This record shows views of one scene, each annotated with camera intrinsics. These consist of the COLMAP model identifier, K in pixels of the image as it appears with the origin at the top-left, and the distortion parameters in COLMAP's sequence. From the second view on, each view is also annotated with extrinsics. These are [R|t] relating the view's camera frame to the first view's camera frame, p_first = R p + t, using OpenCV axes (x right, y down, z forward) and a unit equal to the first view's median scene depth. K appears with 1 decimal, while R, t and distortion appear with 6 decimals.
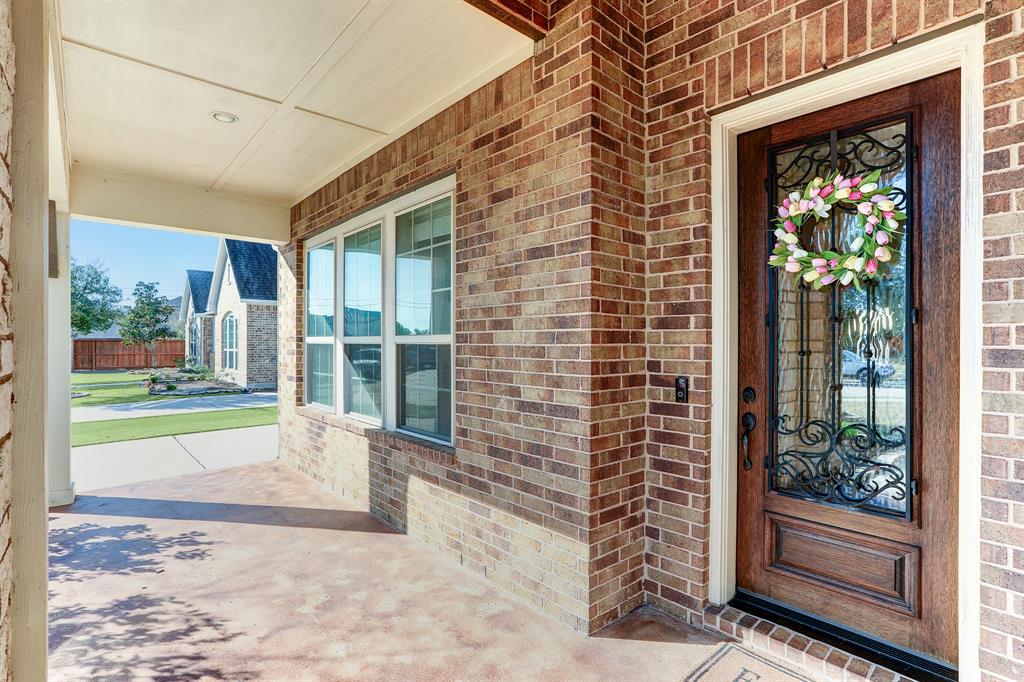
lens RADIAL K [[492.9, 0, 512.0], [0, 492.9, 341.0], [0, 0, 1]] dist [-0.050828, 0.021739]
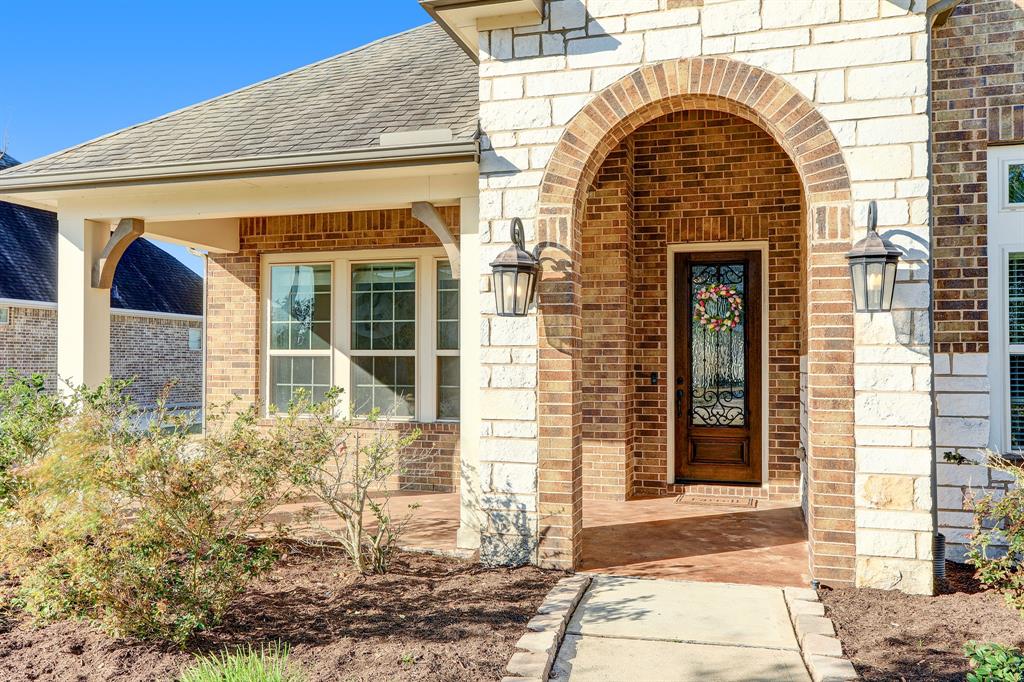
lens RADIAL K [[886.2, 0, 512.0], [0, 886.2, 341.0], [0, 0, 1]] dist [0.004546, 0.008352]
pose [[0.845130, 0.014200, 0.534373, -2.138812], [-0.002992, 0.999757, -0.021836, 0.026482], [-0.534553, 0.016856, 0.844967, -1.805982]]
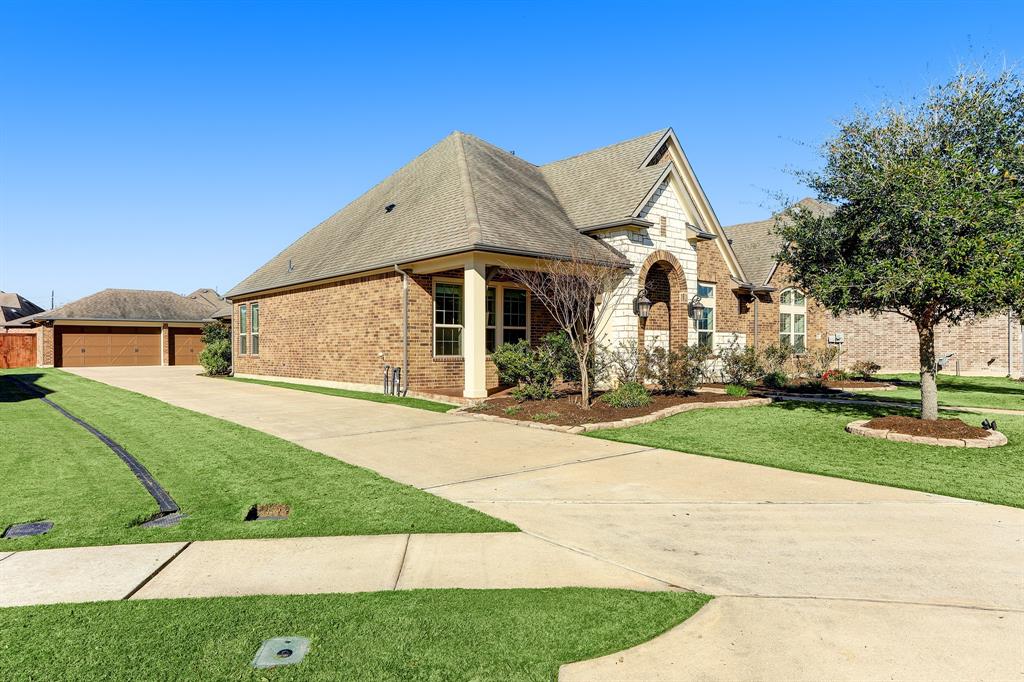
lens RADIAL K [[687.3, 0, 512.0], [0, 687.3, 341.0], [0, 0, 1]] dist [-0.082668, 0.000018]
pose [[-0.038246, 0.002928, 0.999264, -7.290017], [-0.005192, 0.999982, -0.003128, 0.155844], [-0.999255, -0.005308, -0.038230, 1.724953]]
